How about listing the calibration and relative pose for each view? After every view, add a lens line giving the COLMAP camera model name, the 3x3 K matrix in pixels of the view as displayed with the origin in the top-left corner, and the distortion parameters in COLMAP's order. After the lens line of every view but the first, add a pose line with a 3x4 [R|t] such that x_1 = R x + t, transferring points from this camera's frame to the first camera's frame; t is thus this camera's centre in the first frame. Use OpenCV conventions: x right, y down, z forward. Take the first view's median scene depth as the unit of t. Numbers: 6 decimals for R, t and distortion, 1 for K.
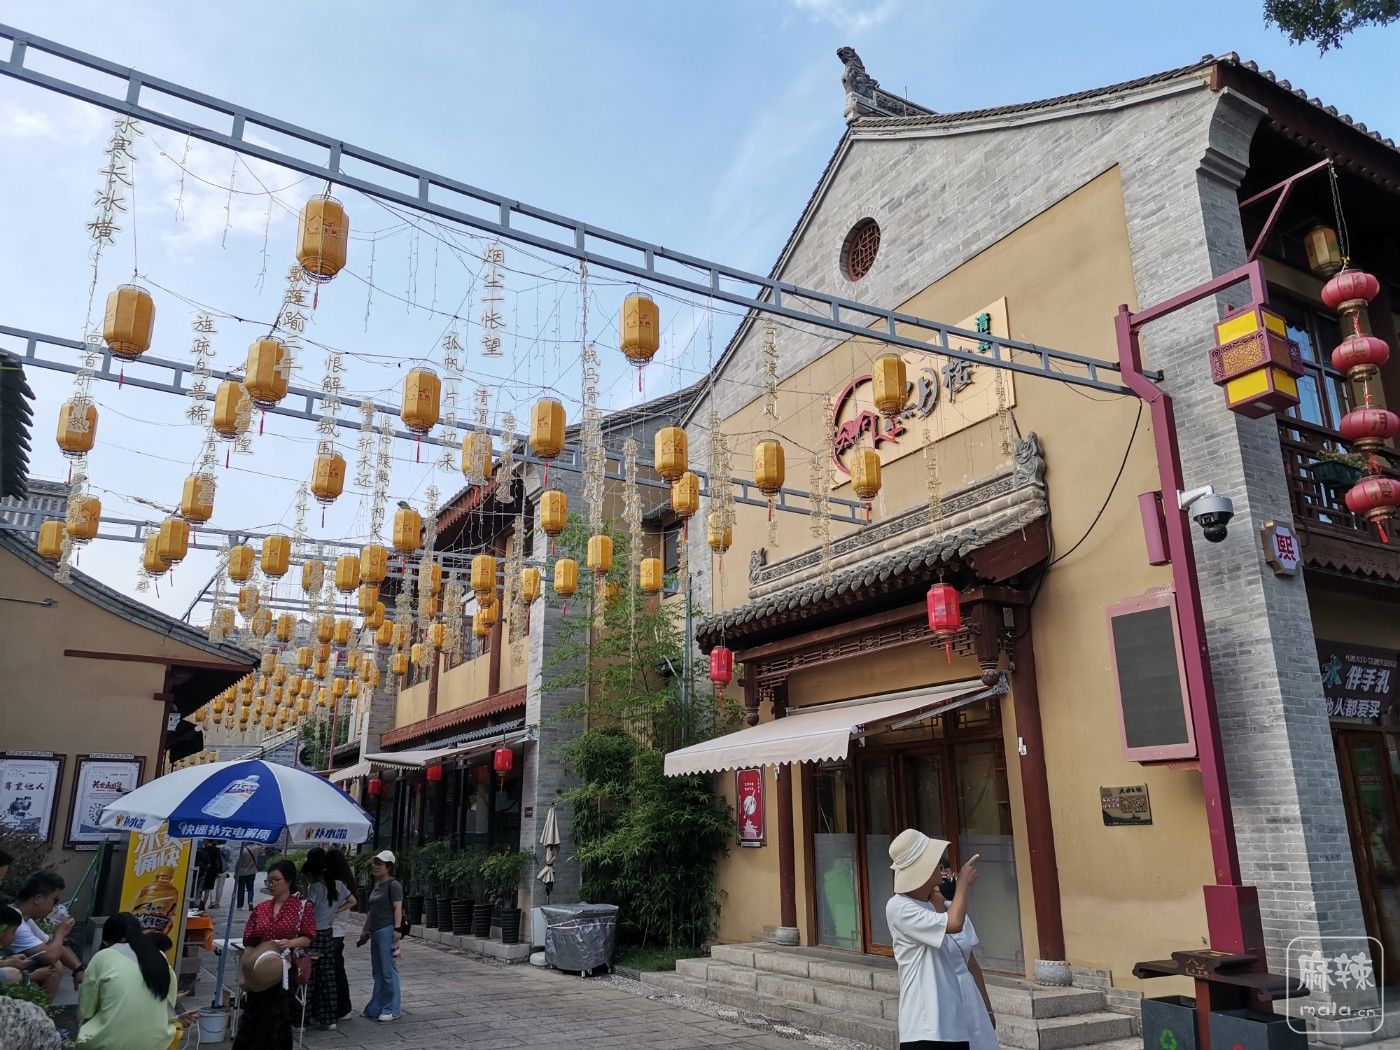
lens RADIAL K [[1059.0, 0, 699.1], [0, 1059.0, 521.4], [0, 0, 1]] dist [-0.001577, -0.000917]
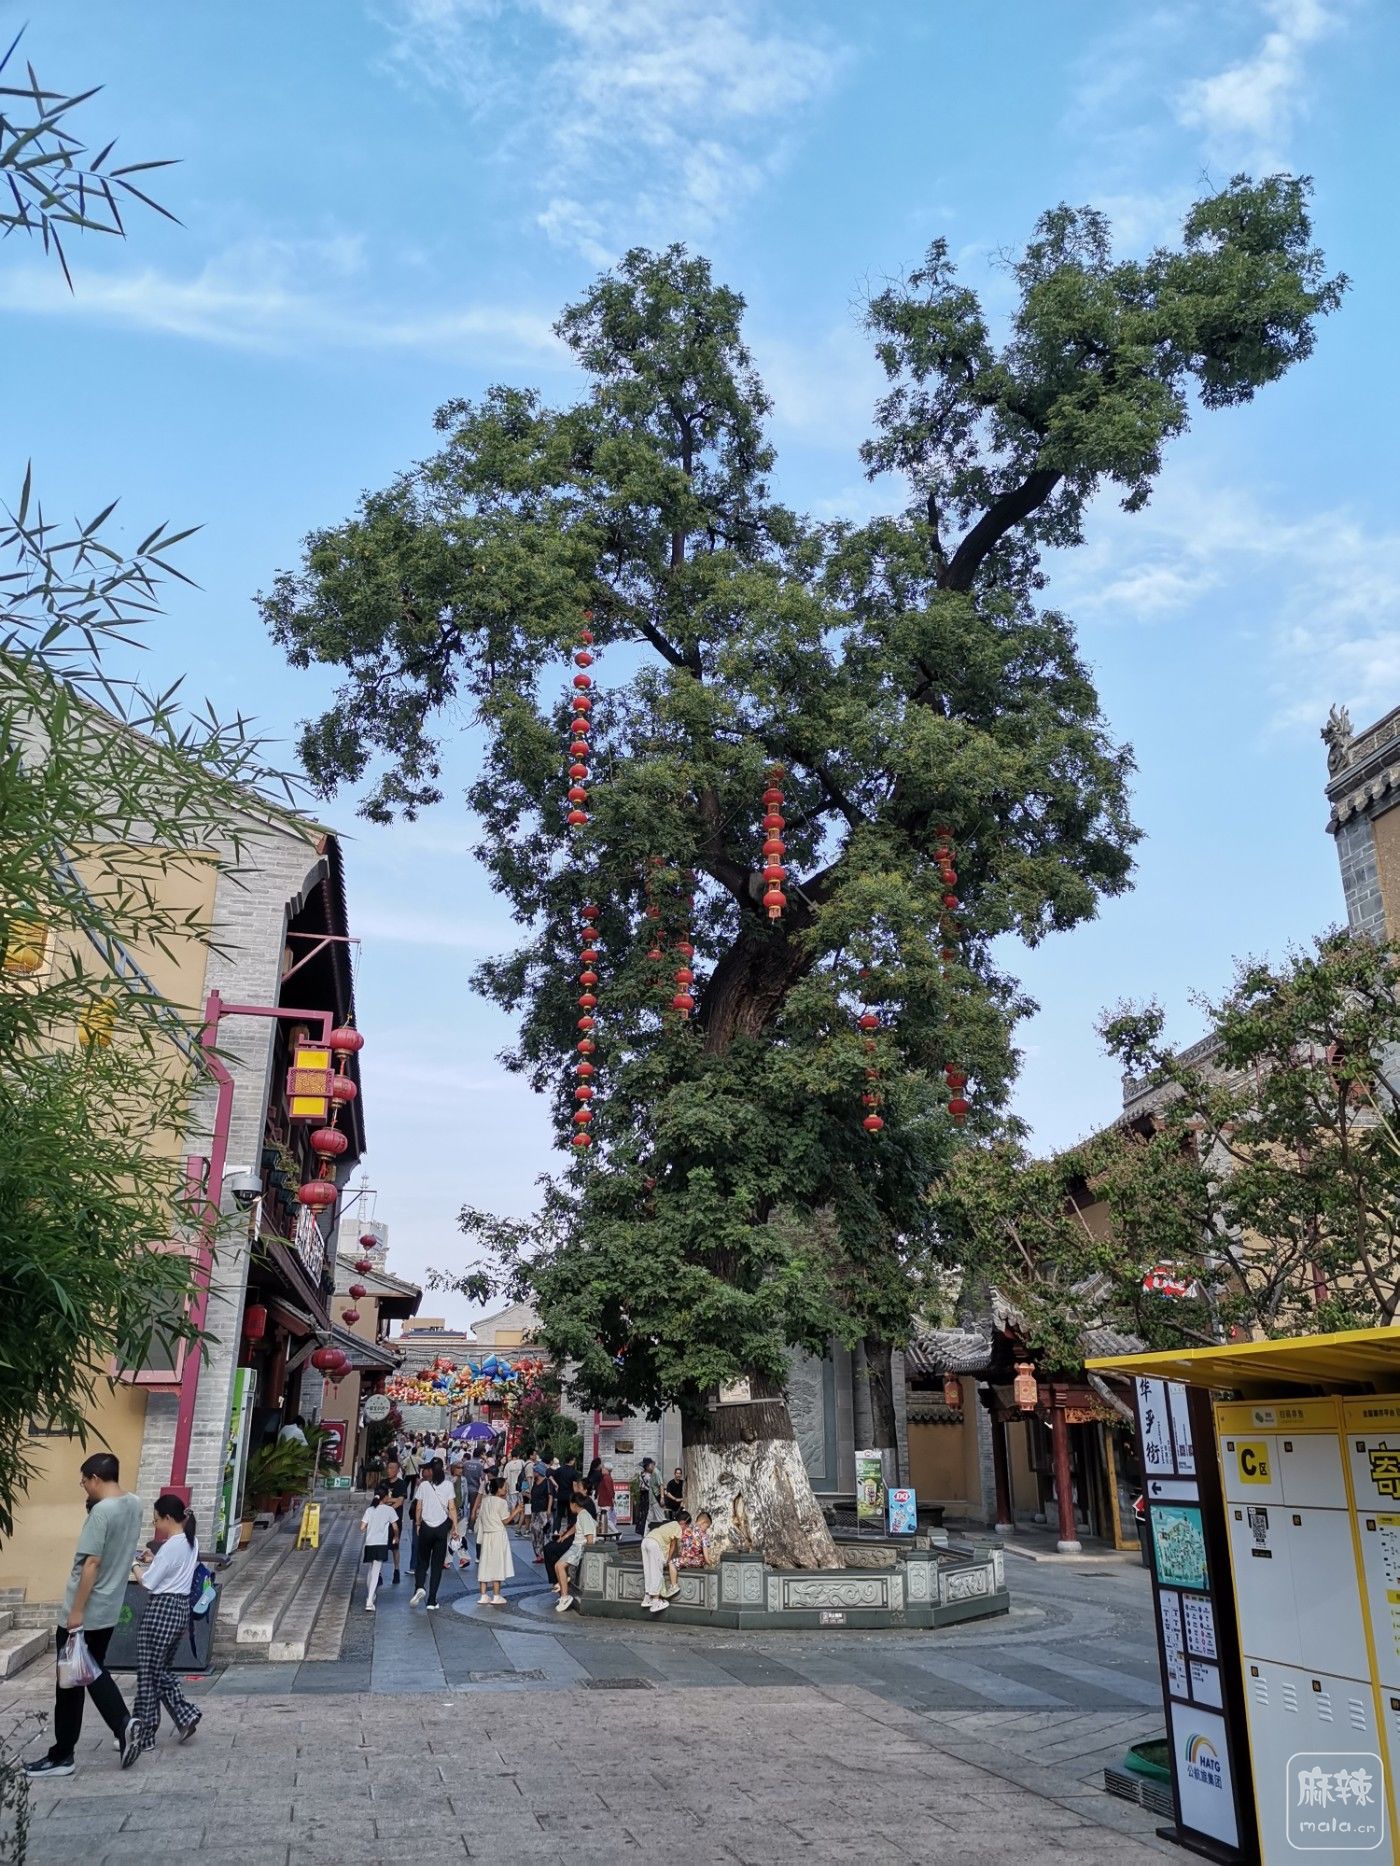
lens RADIAL K [[1411.5, 0, 700.0], [0, 1411.5, 932.7], [0, 0, 1]] dist [-0.001577, -0.000917]
pose [[0.319270, 0.321756, 0.891370, -0.854882], [-0.278564, 0.930907, -0.236251, -0.042428], [-0.905797, -0.172876, 0.386841, -0.093984]]
